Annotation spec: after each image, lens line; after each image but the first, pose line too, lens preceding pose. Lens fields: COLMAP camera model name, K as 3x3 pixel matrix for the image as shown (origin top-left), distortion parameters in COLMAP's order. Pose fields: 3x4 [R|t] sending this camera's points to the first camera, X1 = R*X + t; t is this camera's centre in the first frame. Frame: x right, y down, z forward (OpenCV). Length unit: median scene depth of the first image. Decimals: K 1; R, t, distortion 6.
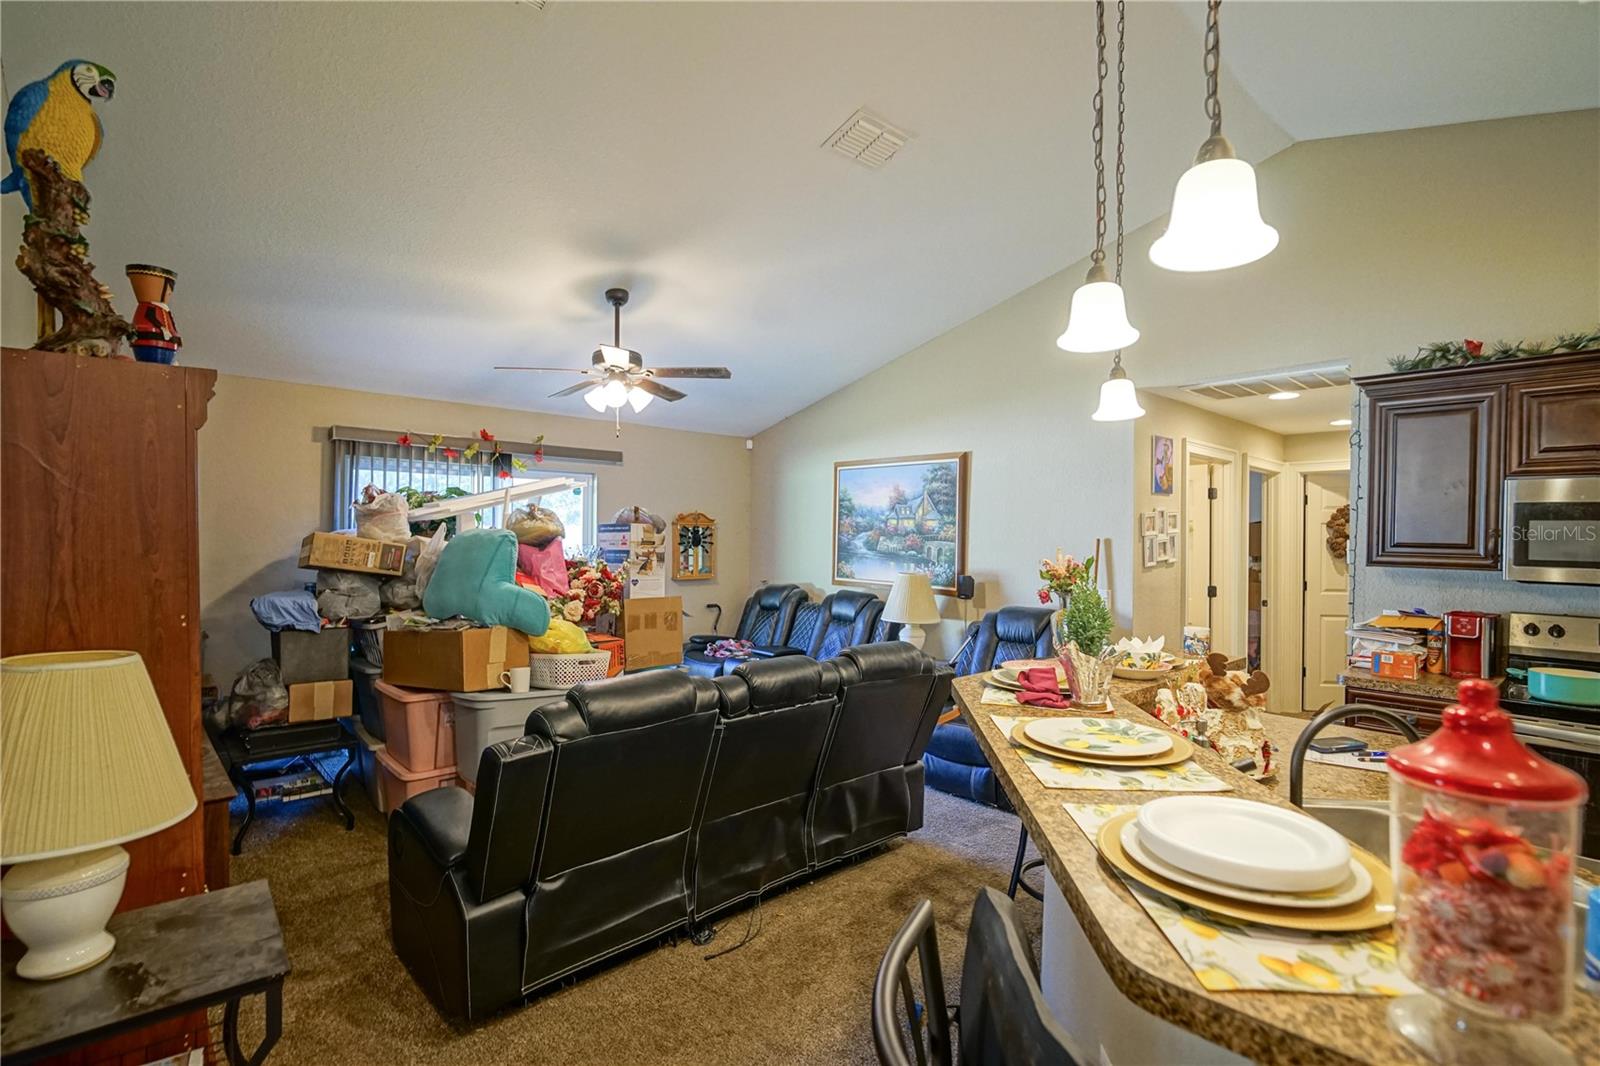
lens RADIAL K [[759.8, 0, 798.0], [0, 759.8, 537.8], [0, 0, 1]] dist [0.000337, -0.003981]
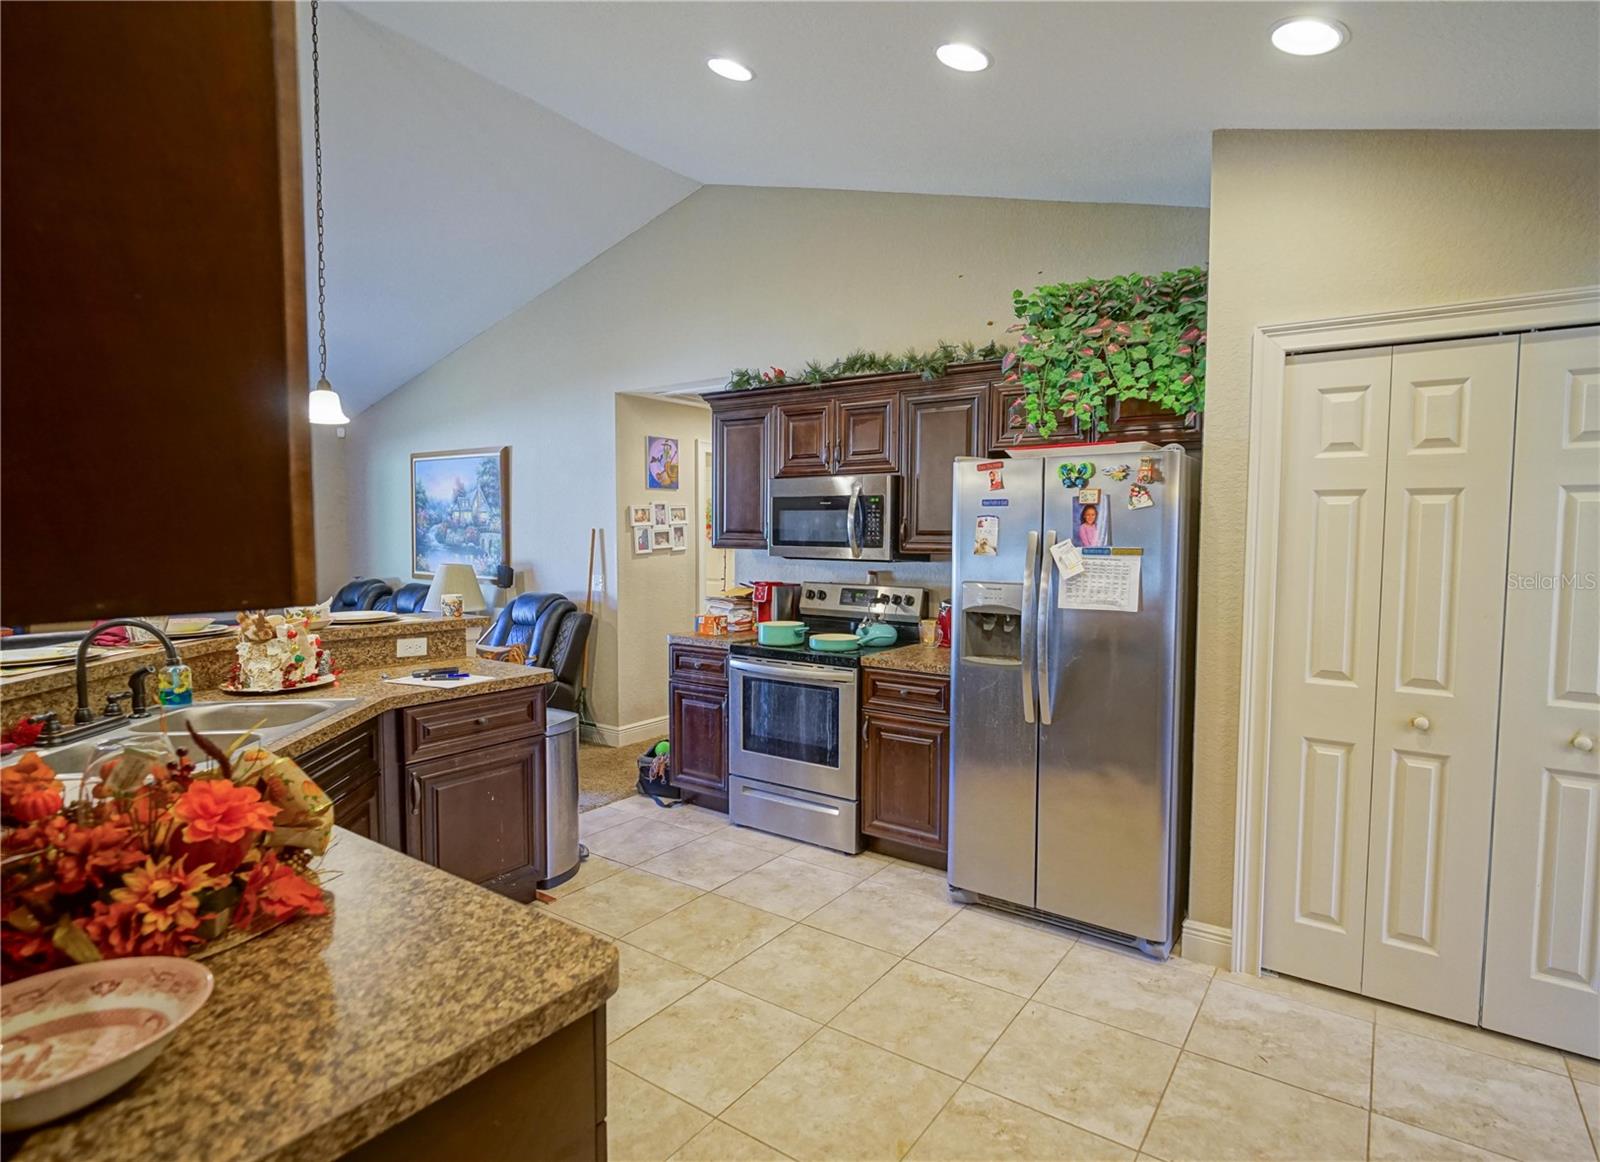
lens RADIAL K [[817.4, 0, 806.0], [0, 817.4, 580.1], [0, 0, 1]] dist [-0.000463, -0.000368]
pose [[0.966025, -0.017378, 0.257865, 0.311292], [0.003511, 0.998527, 0.054138, 0.009830], [-0.258426, -0.051394, 0.964663, -0.184959]]
